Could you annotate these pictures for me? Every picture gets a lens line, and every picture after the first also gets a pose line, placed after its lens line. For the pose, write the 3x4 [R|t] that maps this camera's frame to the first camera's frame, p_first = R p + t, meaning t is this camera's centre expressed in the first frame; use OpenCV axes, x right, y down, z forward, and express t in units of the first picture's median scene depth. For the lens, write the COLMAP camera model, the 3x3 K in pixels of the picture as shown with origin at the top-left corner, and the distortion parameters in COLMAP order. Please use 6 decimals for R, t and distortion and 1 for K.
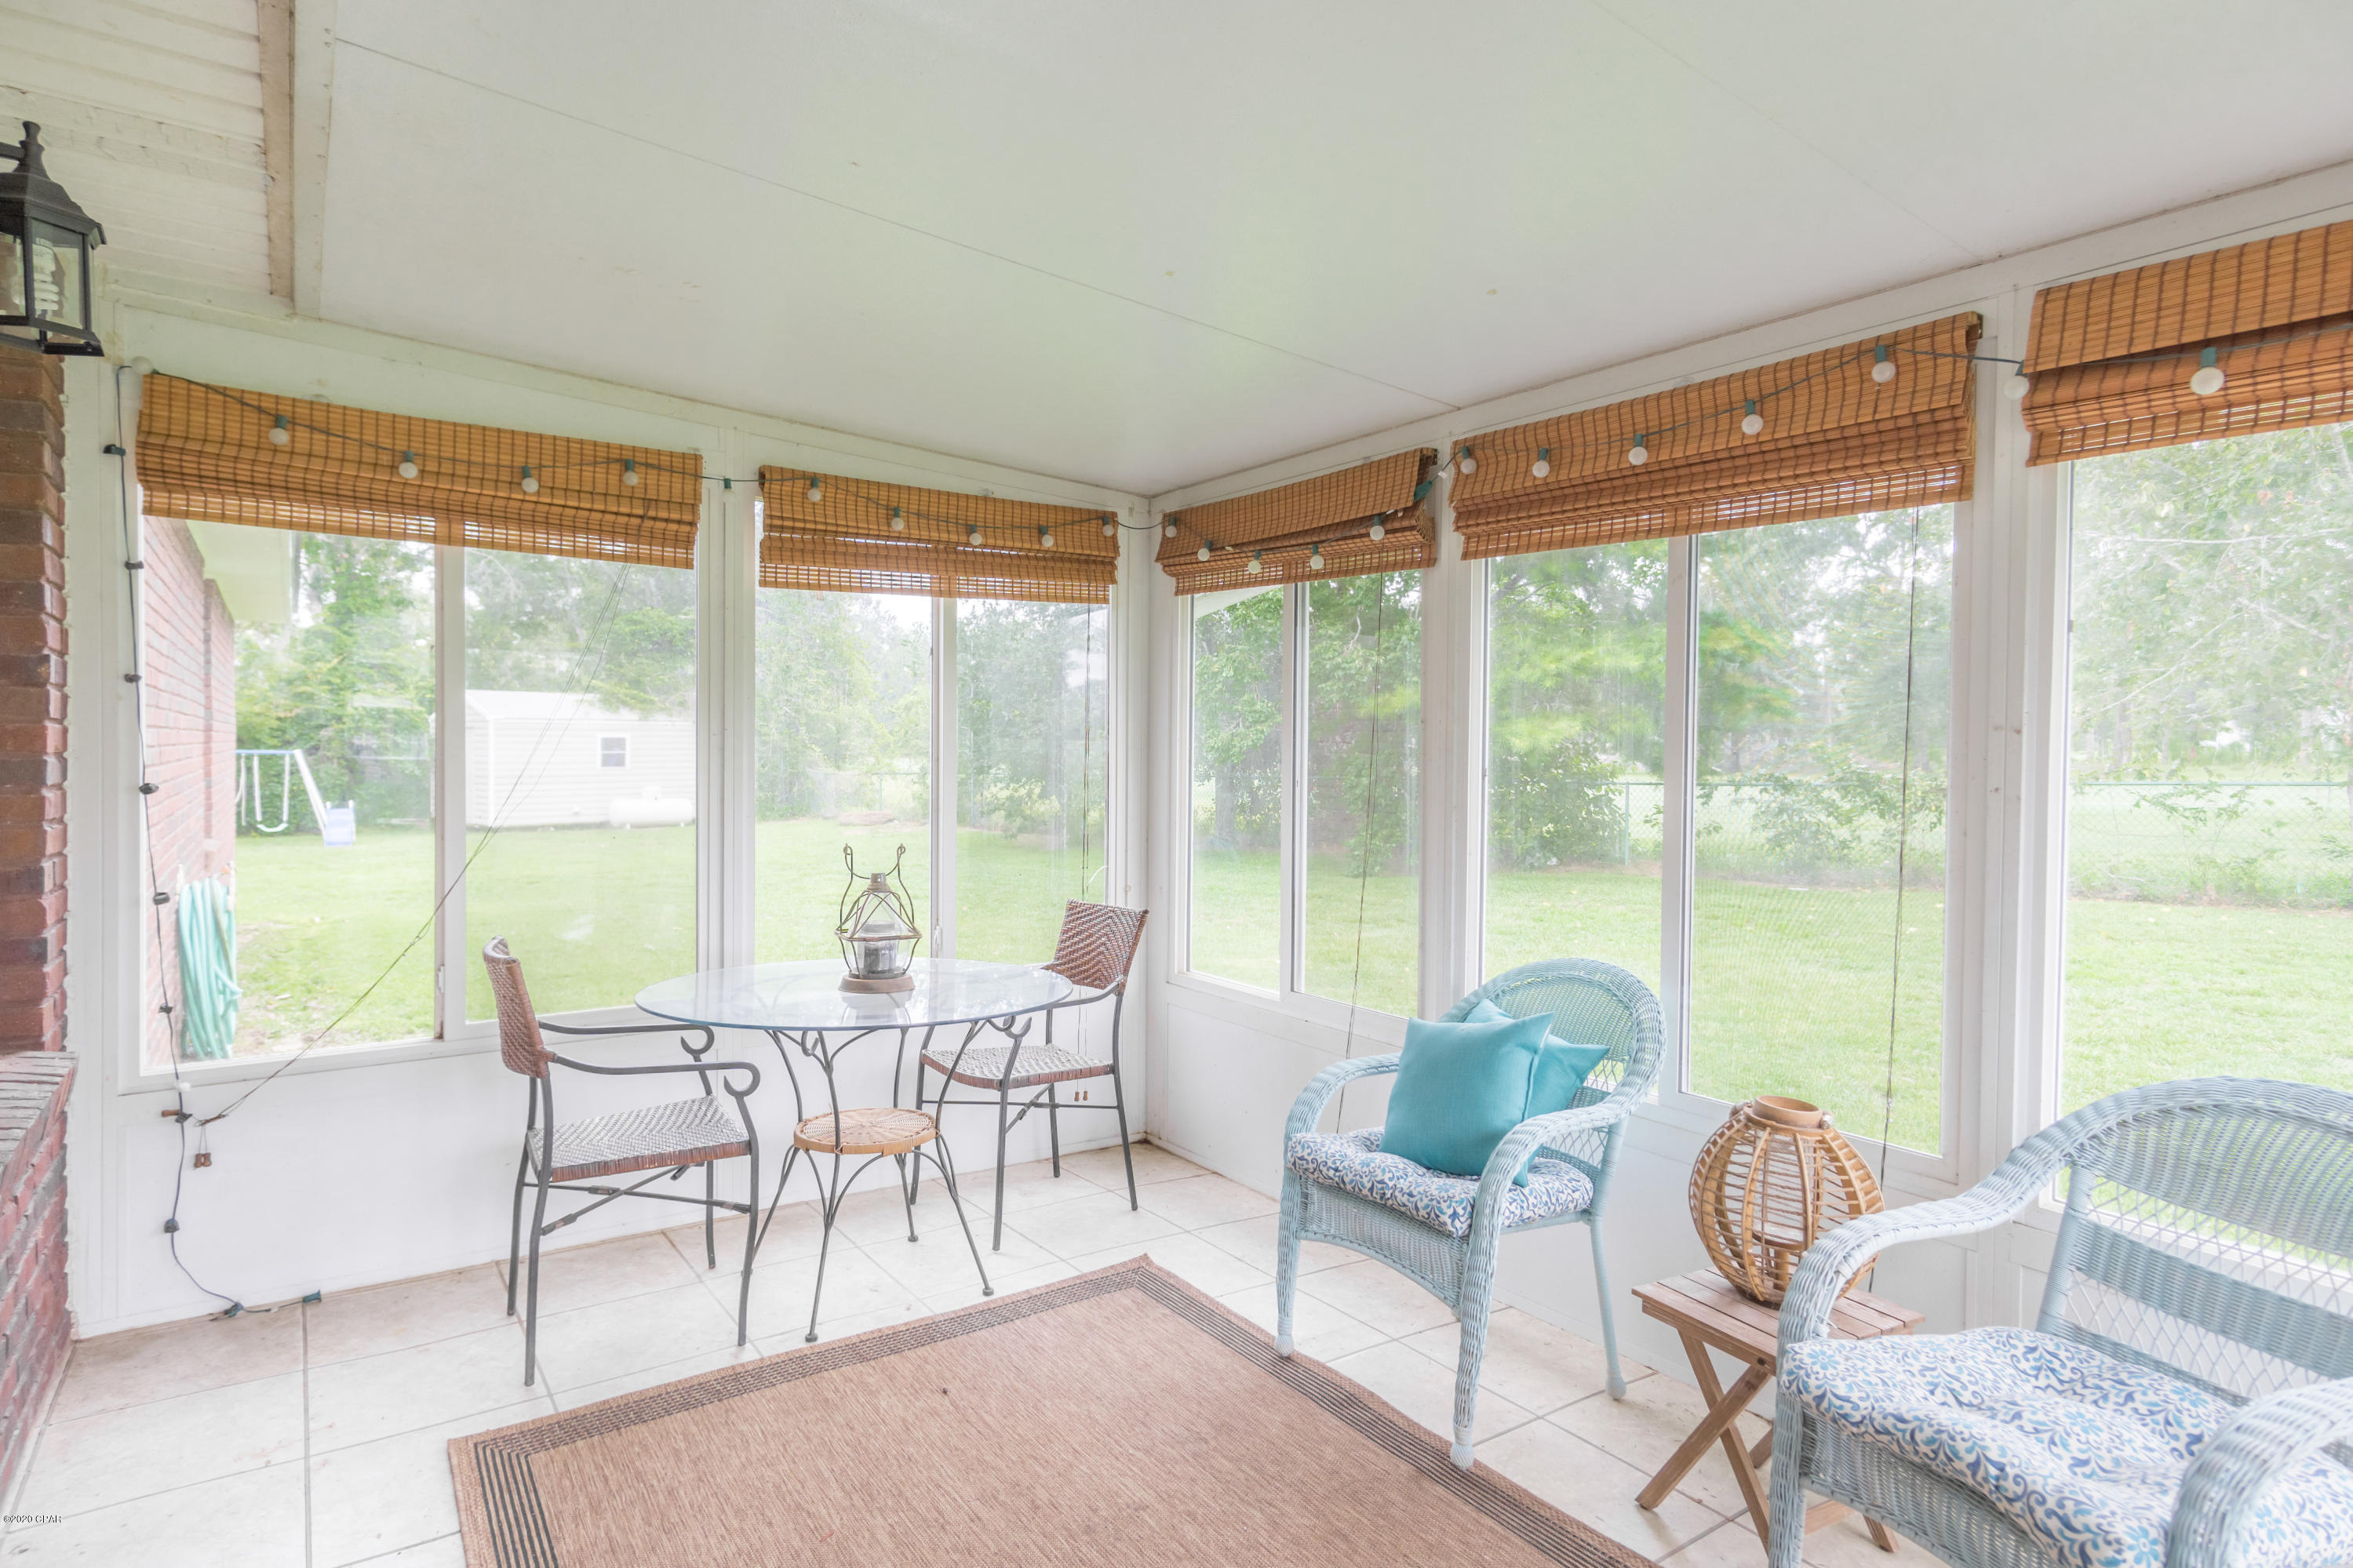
lens RADIAL K [[1245.8, 0, 1180.8], [0, 1245.8, 779.2], [0, 0, 1]] dist [0.003976, 0.002995]
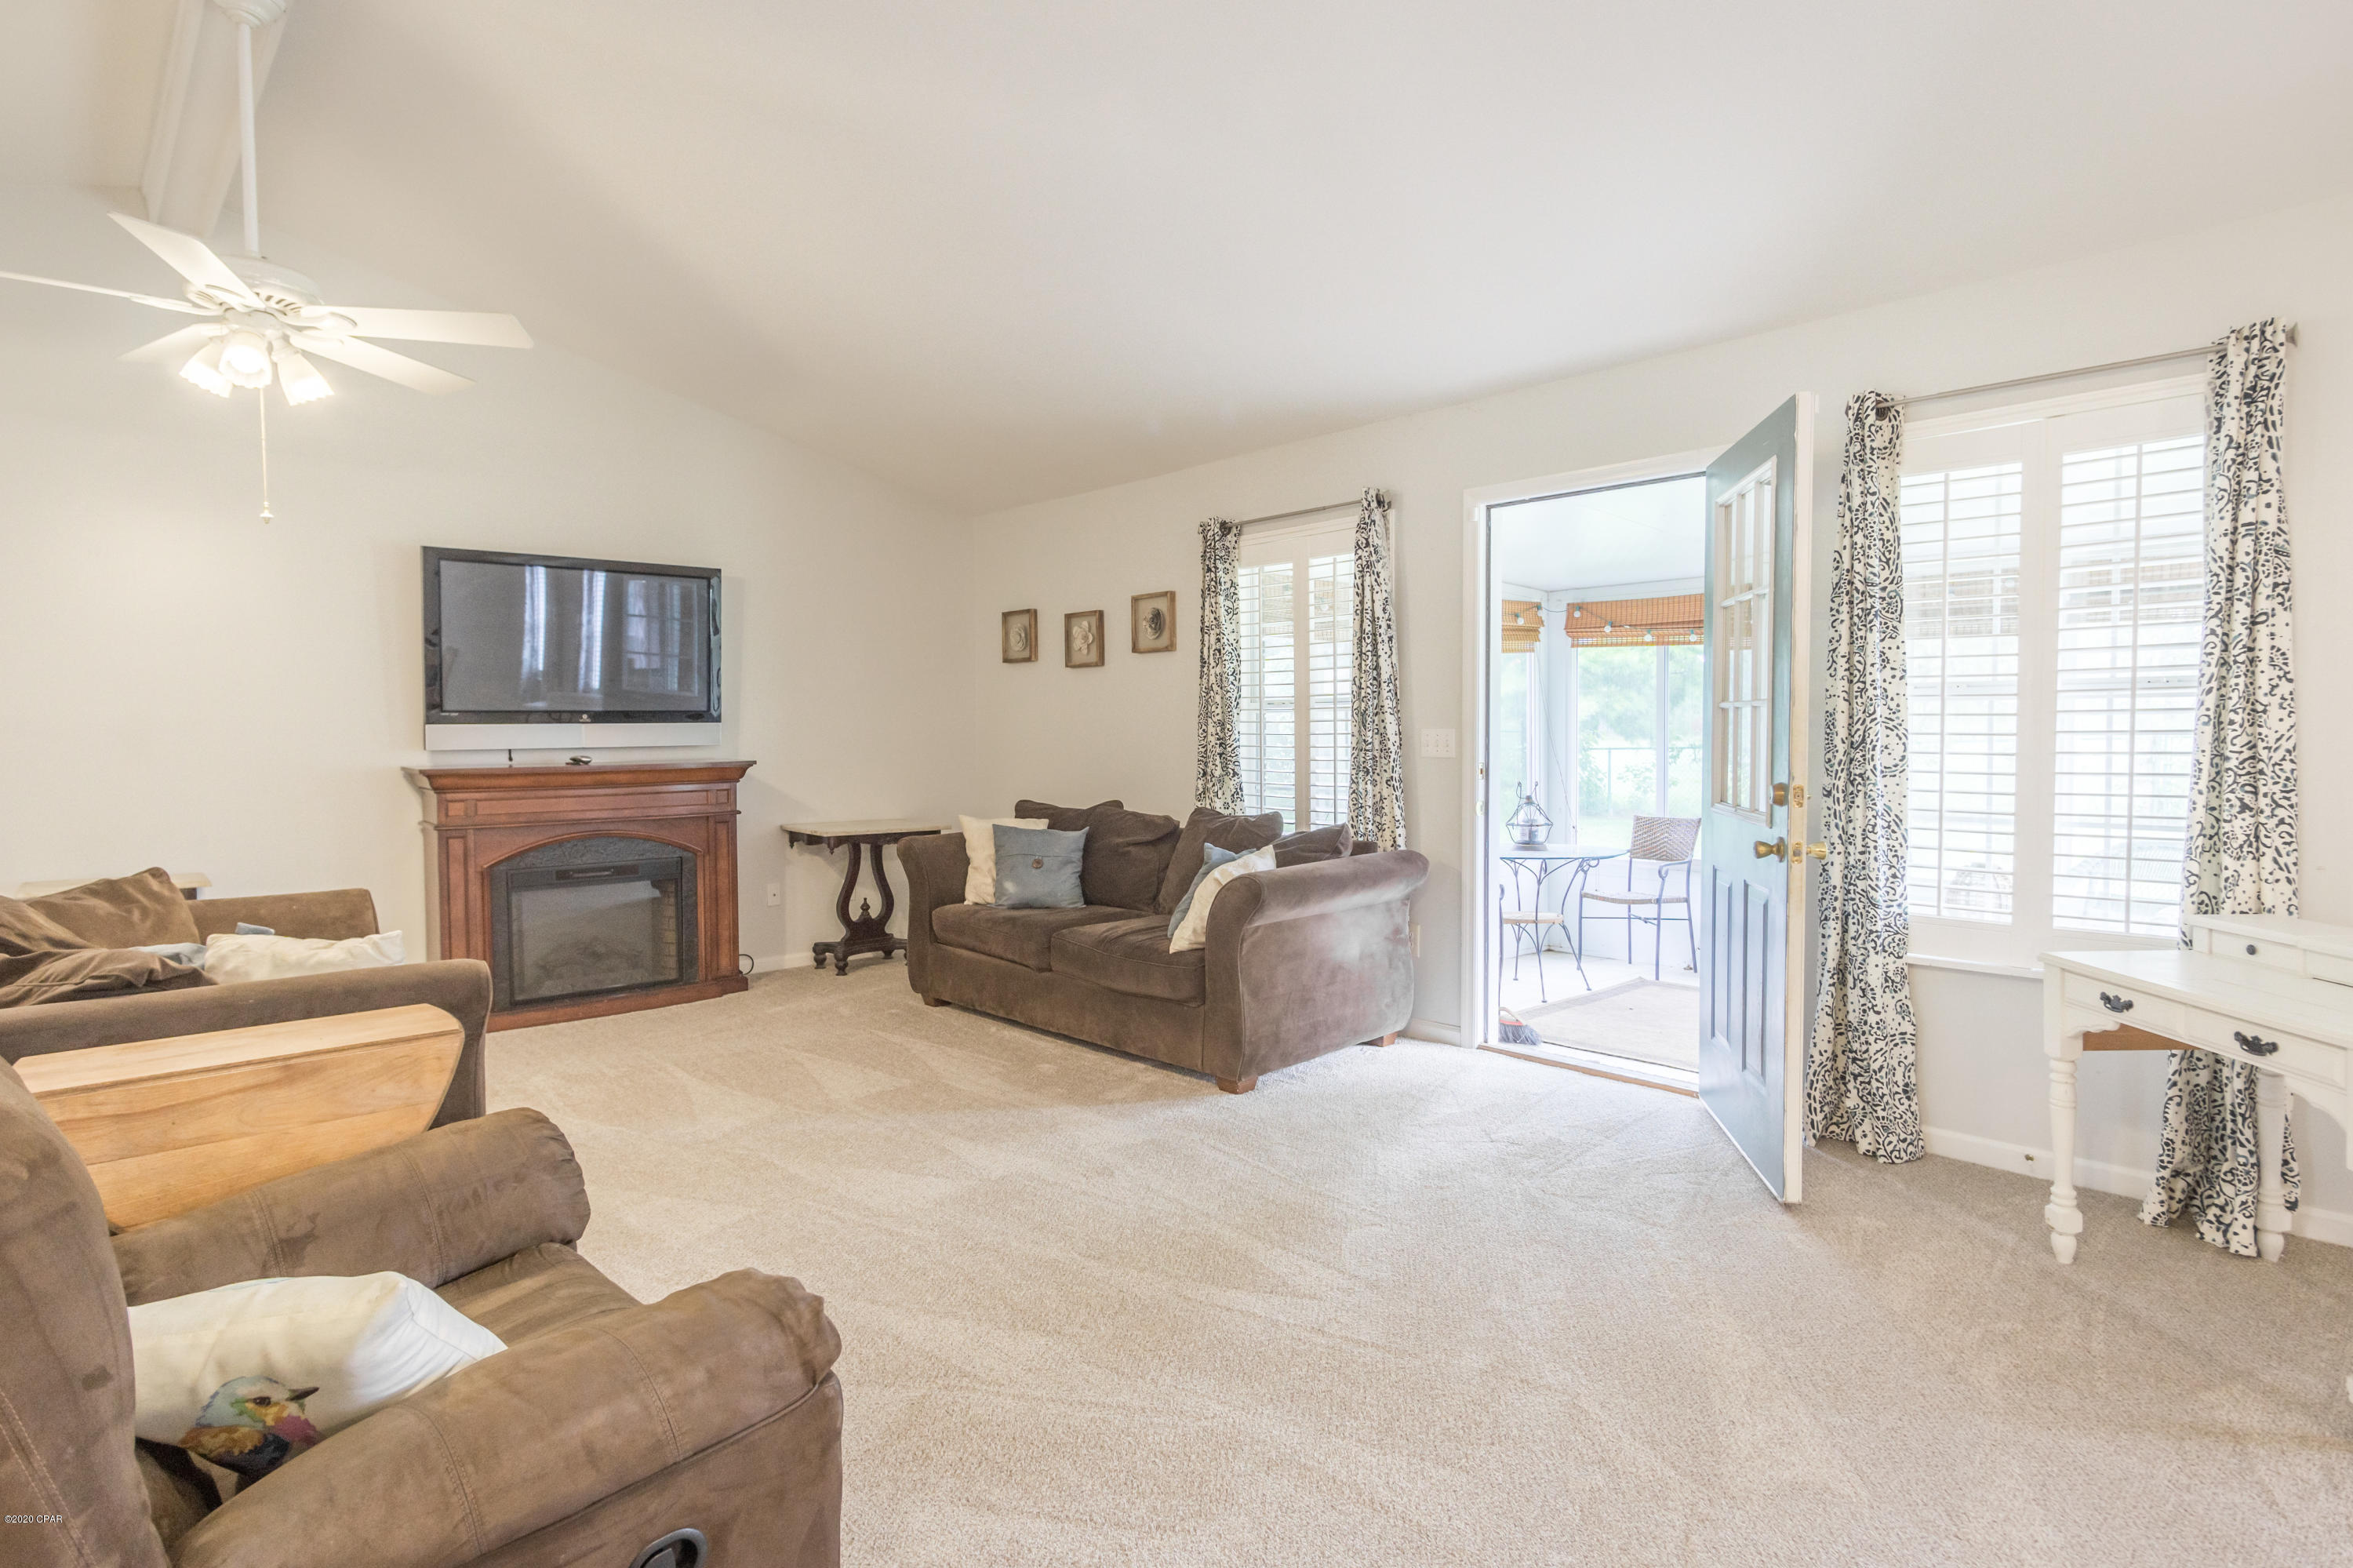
lens RADIAL K [[1246.0, 0, 1171.4], [0, 1246.0, 779.8], [0, 0, 1]] dist [0.003976, 0.002995]
pose [[0.991213, -0.021715, 0.130479, -0.847924], [0.018759, 0.999540, 0.023842, -0.008243], [-0.130937, -0.021185, 0.991164, -0.761485]]
